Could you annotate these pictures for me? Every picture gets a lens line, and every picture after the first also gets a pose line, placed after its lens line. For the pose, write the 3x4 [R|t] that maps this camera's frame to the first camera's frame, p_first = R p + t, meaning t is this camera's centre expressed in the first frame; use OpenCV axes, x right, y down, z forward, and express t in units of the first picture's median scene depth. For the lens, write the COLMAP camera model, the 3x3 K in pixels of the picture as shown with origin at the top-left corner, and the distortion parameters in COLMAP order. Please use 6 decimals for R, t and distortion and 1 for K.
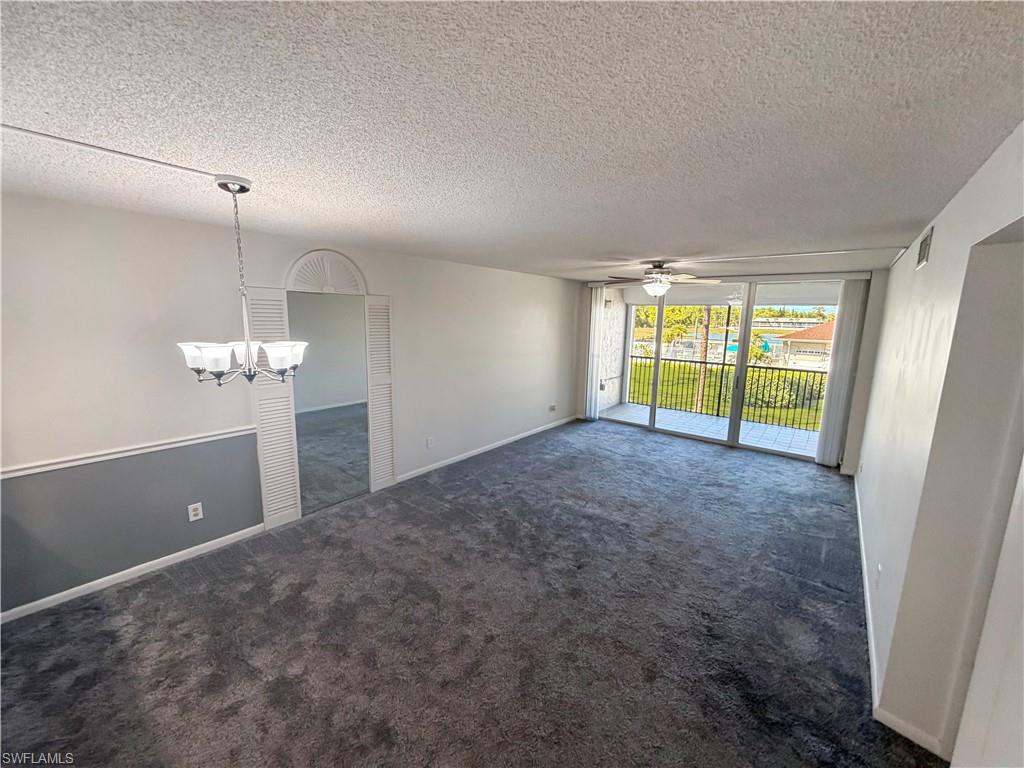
lens RADIAL K [[408.3, 0, 507.2], [0, 408.3, 383.8], [0, 0, 1]] dist [0.000377, -0.000250]
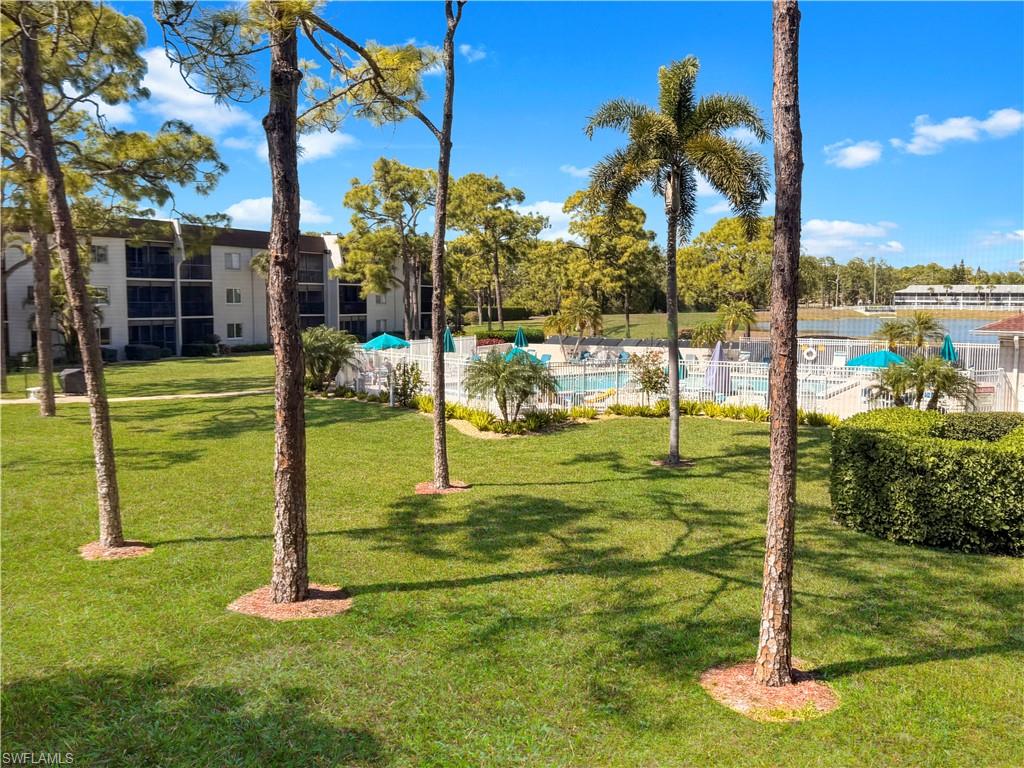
lens RADIAL K [[899.7, 0, 520.5], [0, 899.7, 377.9], [0, 0, 1]] dist [0.213604, -0.409652]
pose [[0.988848, -0.029460, 0.145983, 0.079150], [0.039604, 0.996962, -0.067074, -0.018132], [-0.143563, 0.072108, 0.987011, 0.152981]]
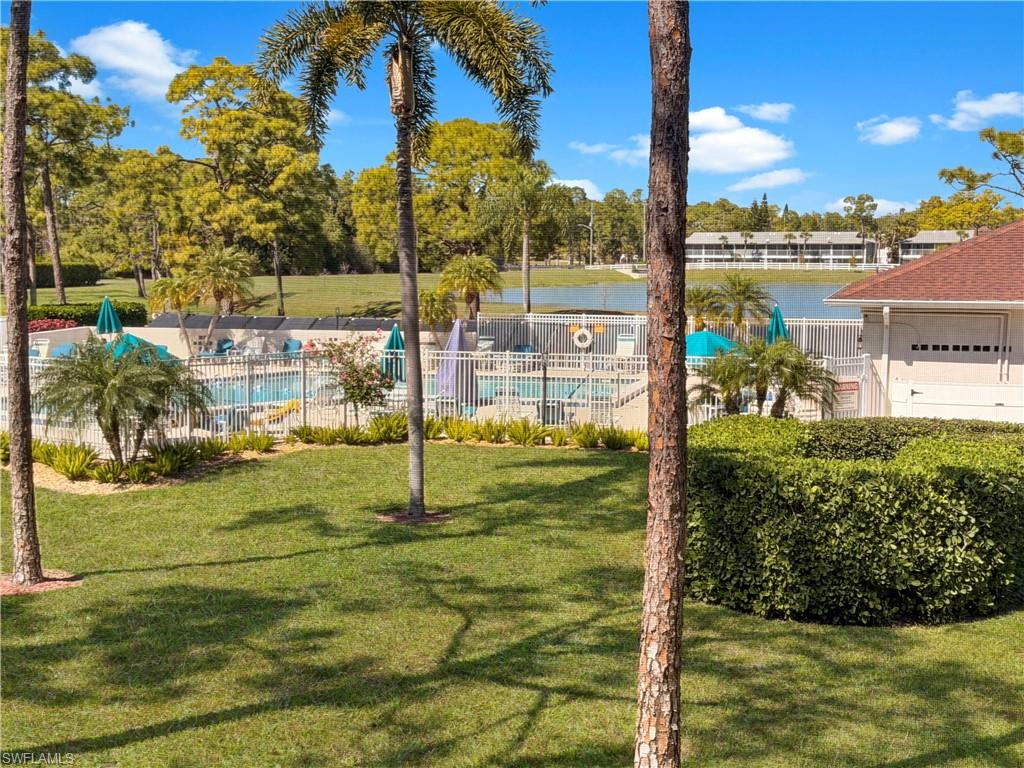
lens RADIAL K [[1504.3, 0, 512.0], [0, 1504.3, 384.0], [0, 0, 1]] dist [0.153837, -0.006562]
pose [[0.908005, -0.053789, 0.415492, 0.054855], [0.081401, 0.995475, -0.049020, -0.018755], [-0.410975, 0.078332, 0.908275, 0.153758]]
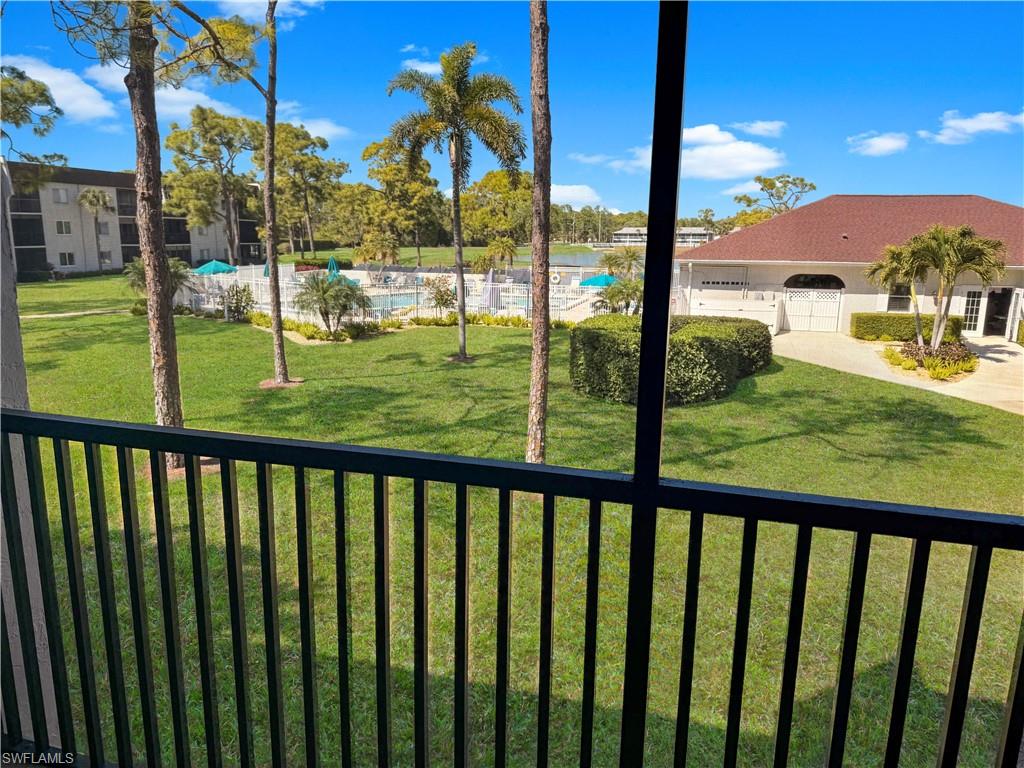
lens RADIAL K [[717.3, 0, 512.0], [0, 717.3, 384.0], [0, 0, 1]] dist [0.148941, -0.239531]
pose [[0.922545, -0.086092, 0.376163, 0.066895], [0.067730, 0.995788, 0.061798, -0.013640], [-0.379899, -0.031534, 0.924490, 0.130406]]
